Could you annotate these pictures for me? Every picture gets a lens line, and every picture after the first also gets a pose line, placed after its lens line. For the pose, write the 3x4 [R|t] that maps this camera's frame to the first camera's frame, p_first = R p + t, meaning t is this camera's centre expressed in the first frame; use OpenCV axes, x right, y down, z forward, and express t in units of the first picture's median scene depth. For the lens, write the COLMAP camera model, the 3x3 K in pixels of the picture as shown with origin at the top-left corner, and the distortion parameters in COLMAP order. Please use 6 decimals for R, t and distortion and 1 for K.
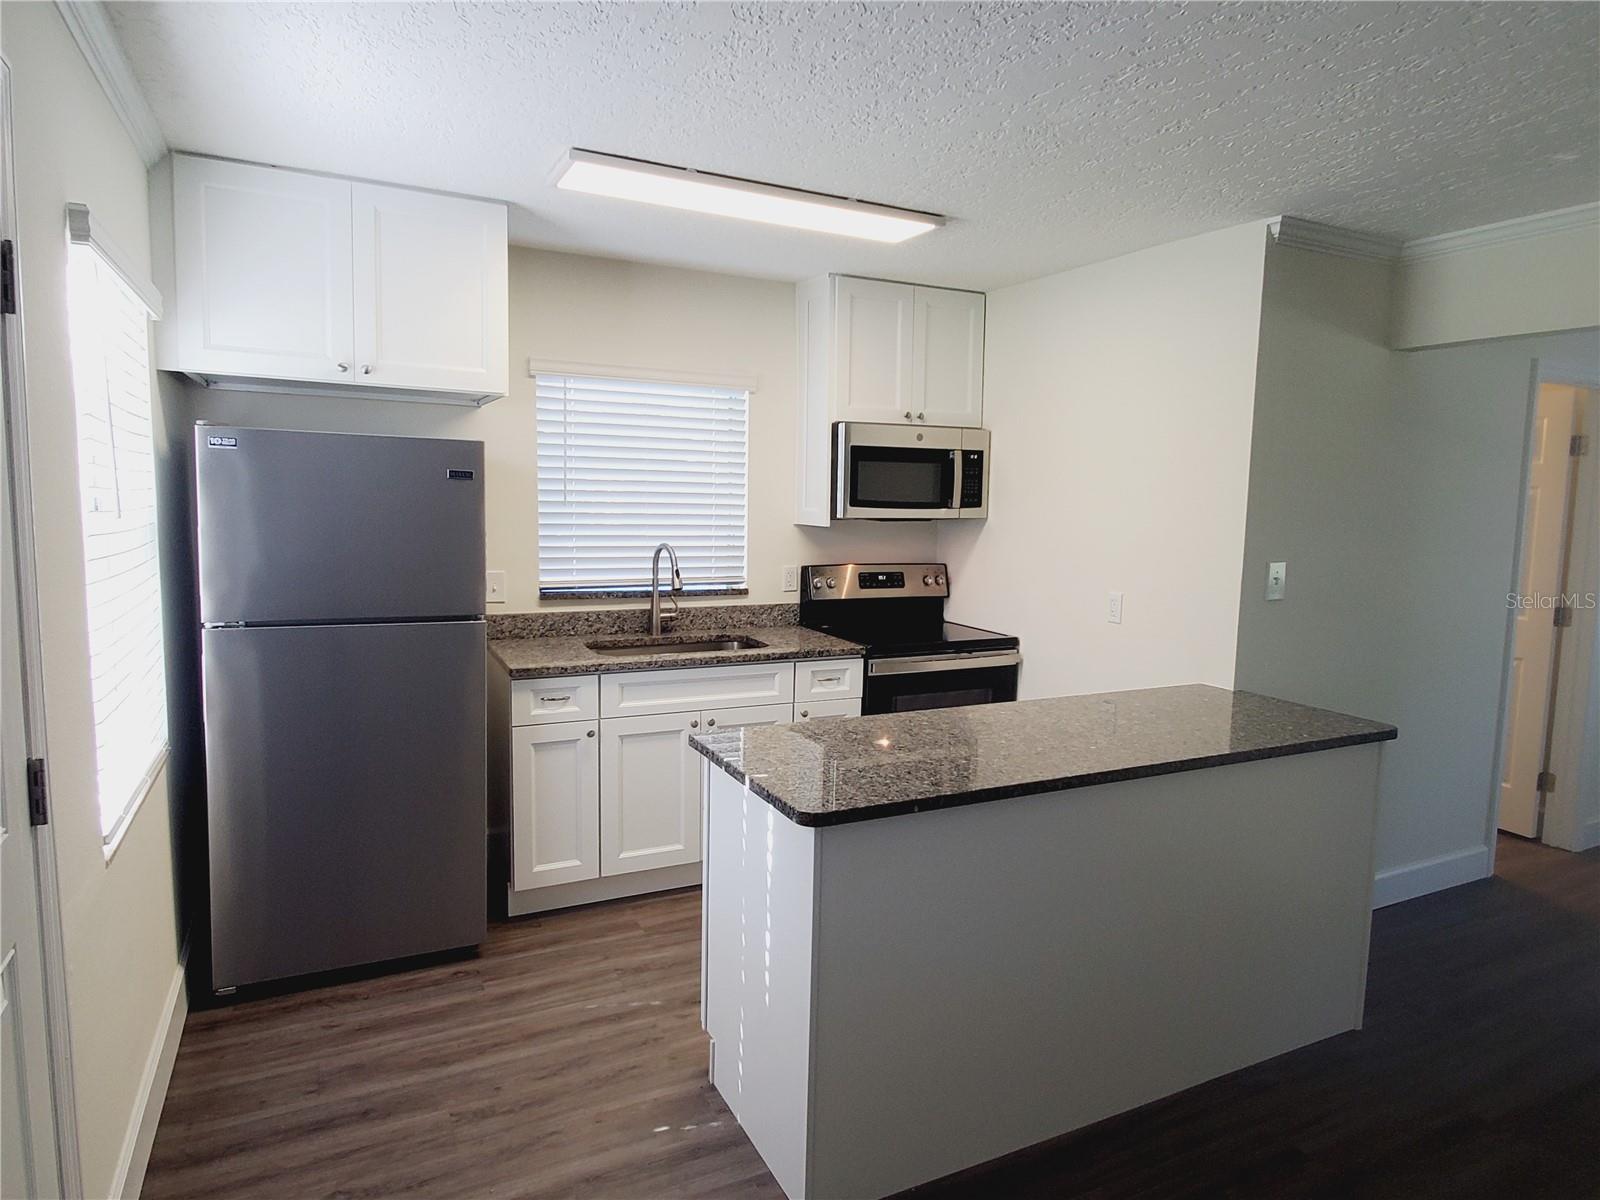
lens RADIAL K [[963.9, 0, 814.8], [0, 963.9, 591.5], [0, 0, 1]] dist [0.008140, -0.001739]
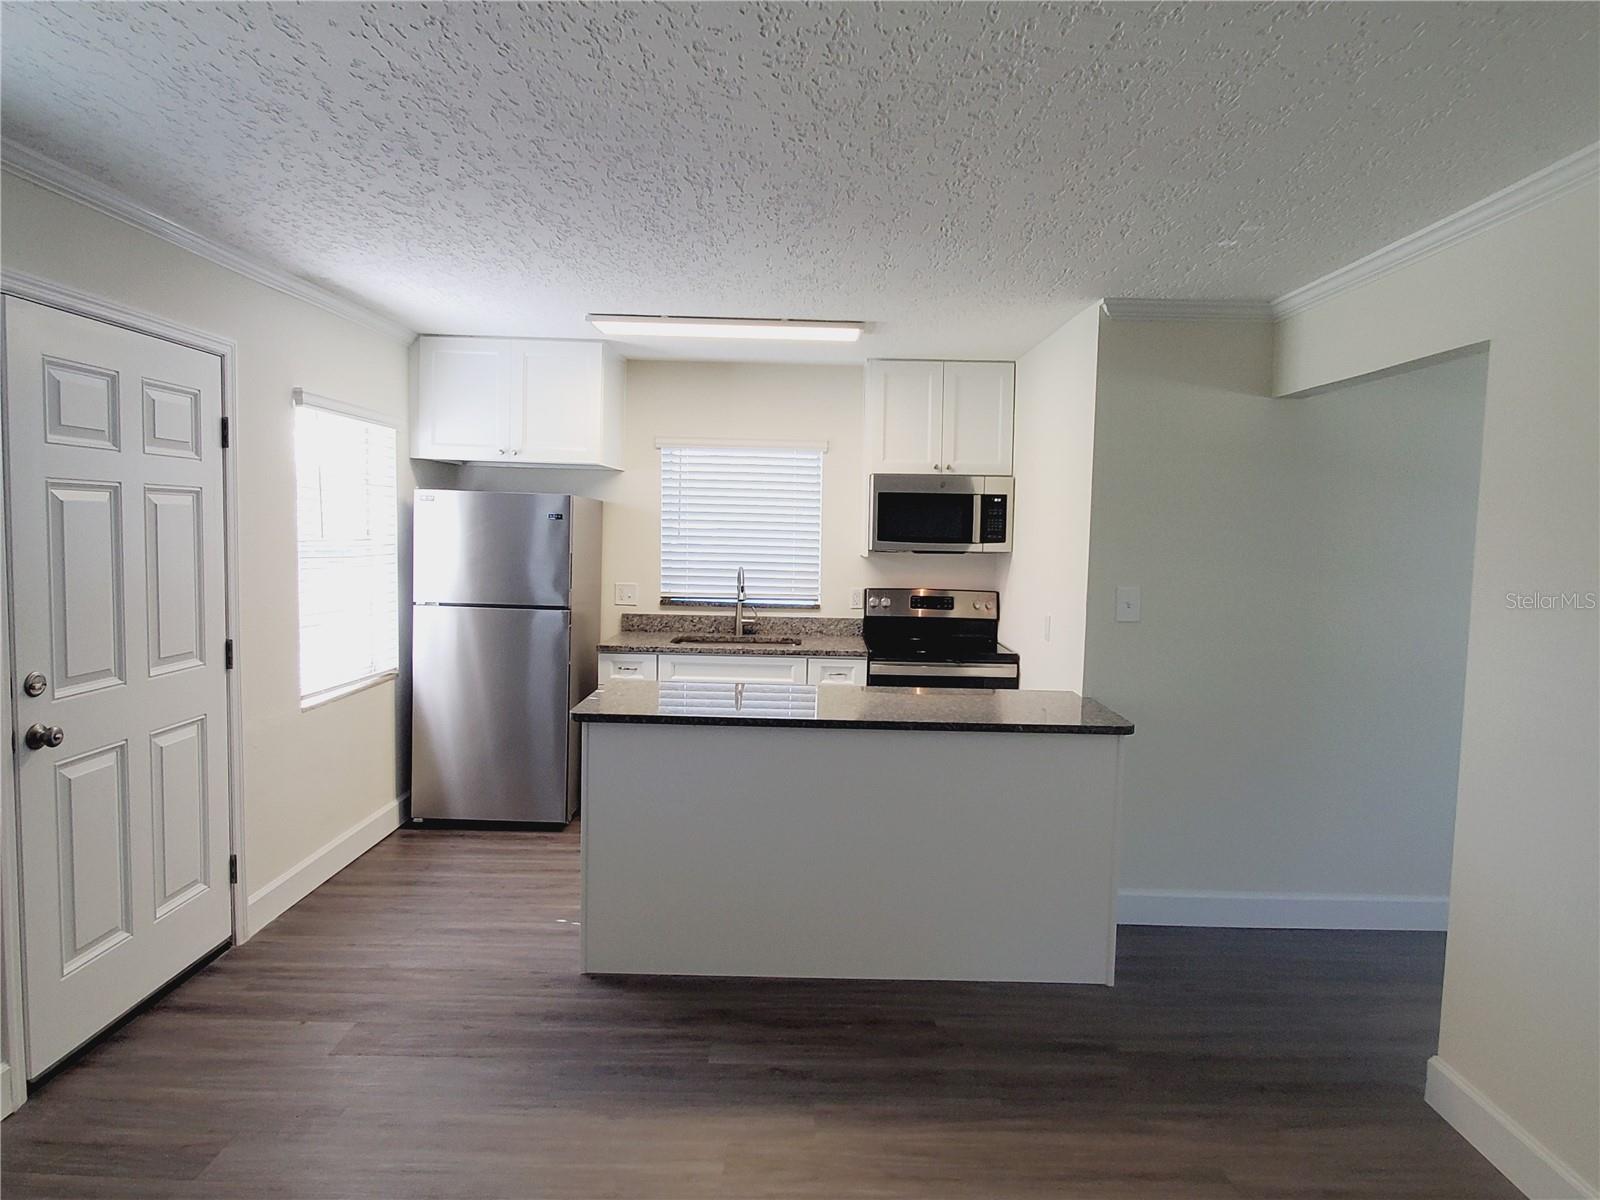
lens RADIAL K [[963.9, 0, 814.8], [0, 963.9, 591.5], [0, 0, 1]] dist [0.008140, -0.001739]
pose [[0.895024, 0.028992, -0.445074, 0.545102], [-0.050089, 0.998106, -0.035710, 0.027924], [0.443196, 0.054255, 0.894781, -0.164720]]
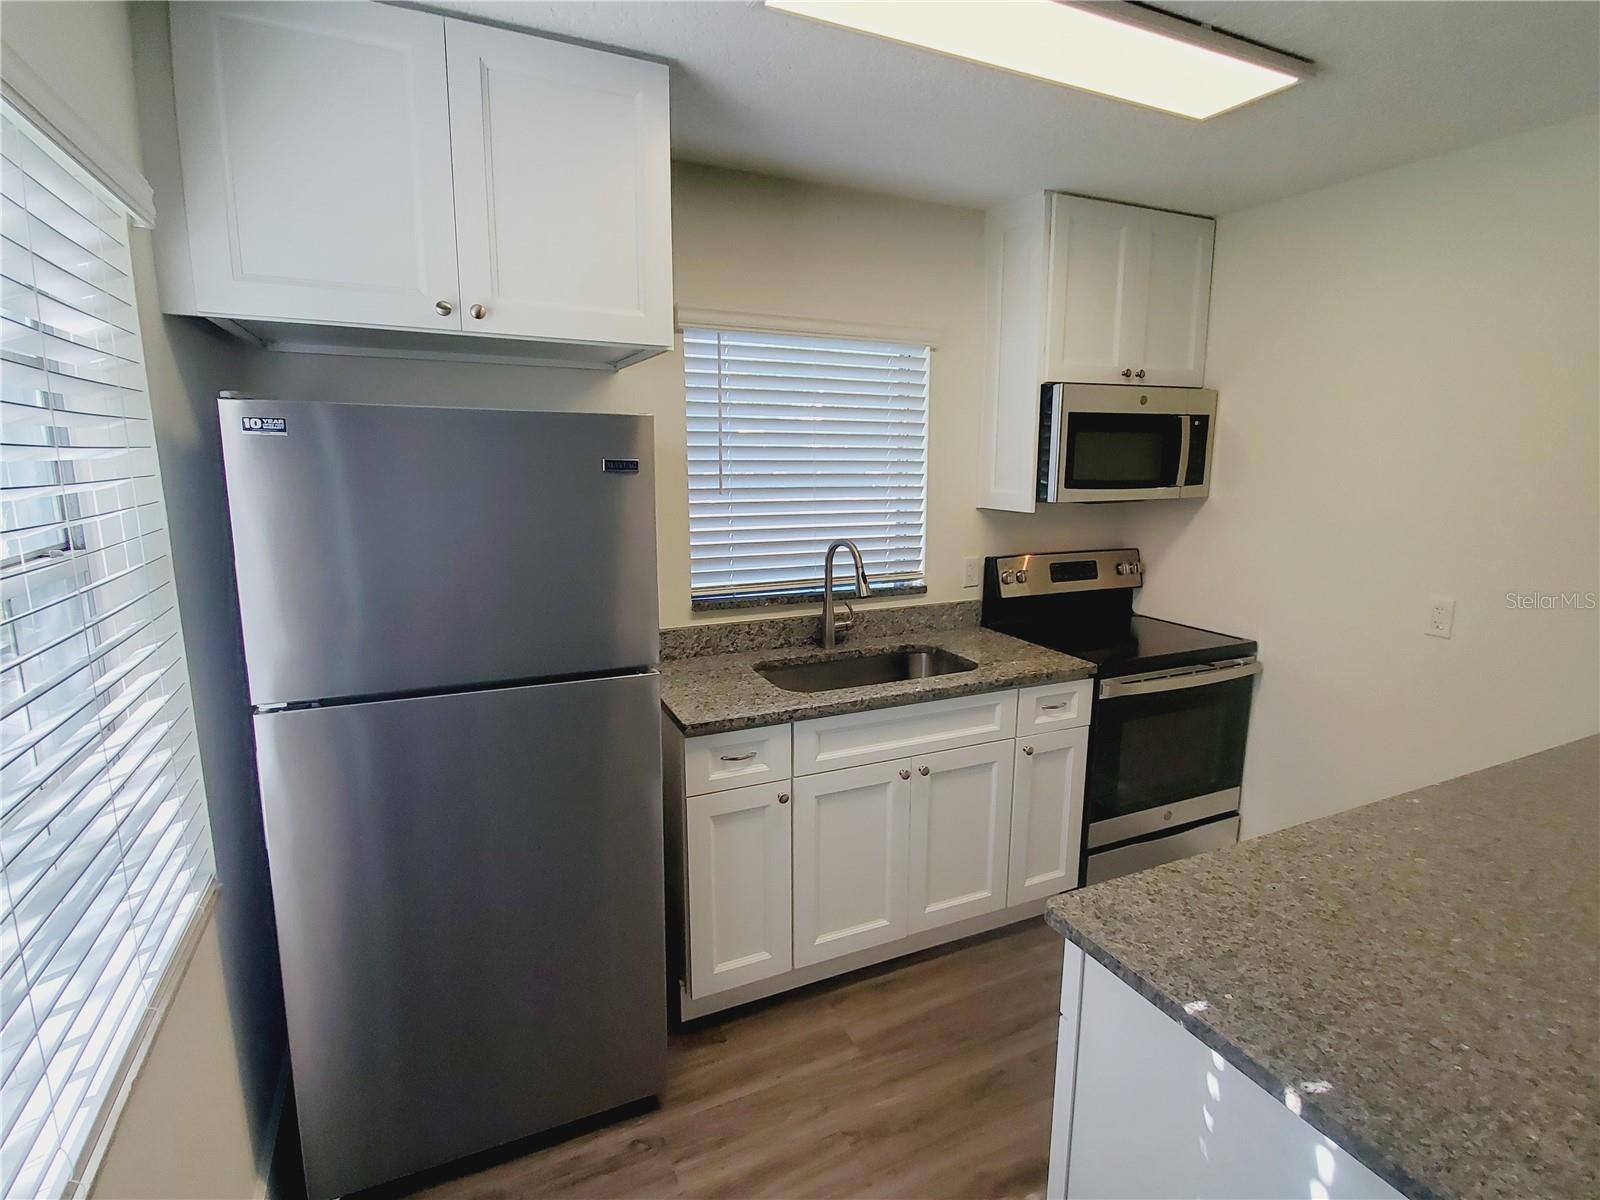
lens RADIAL K [[794.6, 0, 810.4], [0, 794.6, 595.4], [0, 0, 1]] dist [0.001394, -0.001048]
pose [[0.999495, -0.012868, -0.029052, -0.165631], [0.014982, 0.997165, 0.073737, -0.052433], [0.028021, -0.074135, 0.996854, 0.332058]]
